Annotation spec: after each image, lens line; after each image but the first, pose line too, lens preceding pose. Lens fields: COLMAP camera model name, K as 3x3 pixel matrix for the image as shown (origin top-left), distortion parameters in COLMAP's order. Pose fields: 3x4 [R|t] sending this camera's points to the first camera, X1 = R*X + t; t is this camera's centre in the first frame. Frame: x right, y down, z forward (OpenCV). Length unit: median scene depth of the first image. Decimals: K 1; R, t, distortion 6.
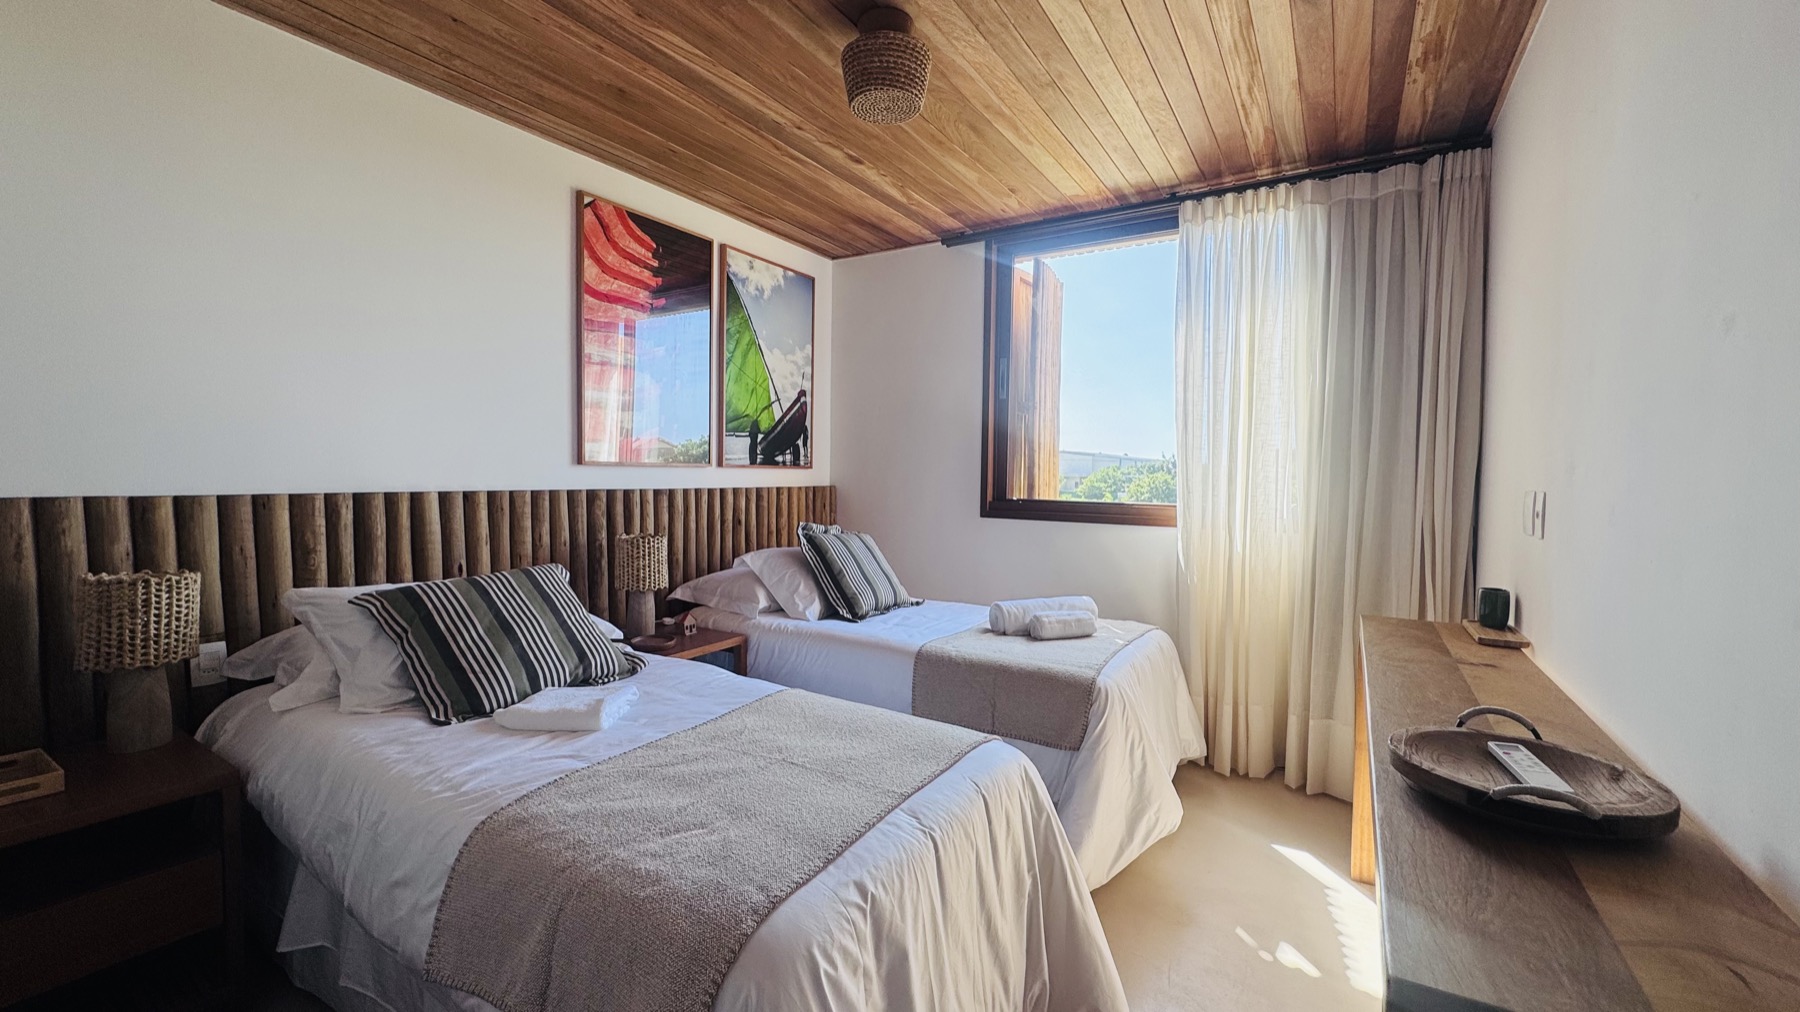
lens RADIAL K [[711.4, 0, 898.5], [0, 711.4, 533.0], [0, 0, 1]] dist [0.000273, 0.000021]
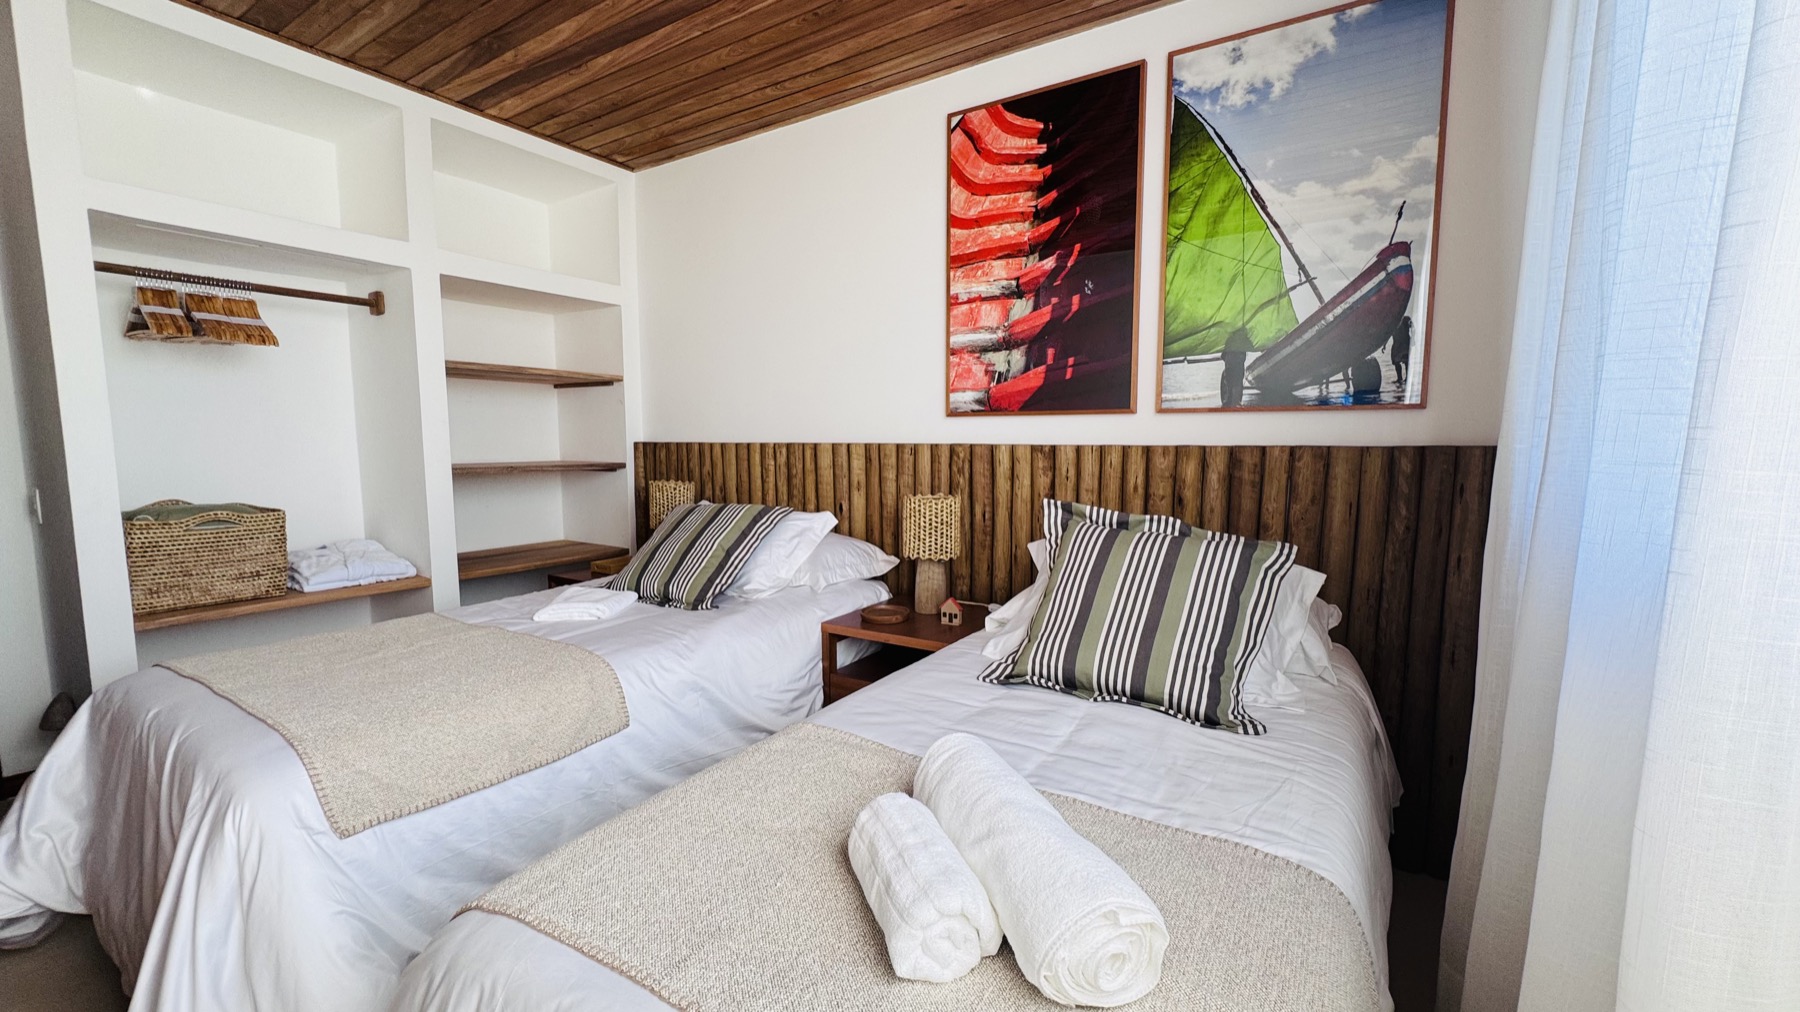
lens RADIAL K [[720.7, 0, 900.0], [0, 720.7, 506.0], [0, 0, 1]] dist [-0.001318, -0.000057]
pose [[-0.008016, 0.097610, -0.995192, 0.401146], [-0.073783, 0.992454, 0.097936, -0.055094], [0.997242, 0.074213, -0.000754, 0.757105]]
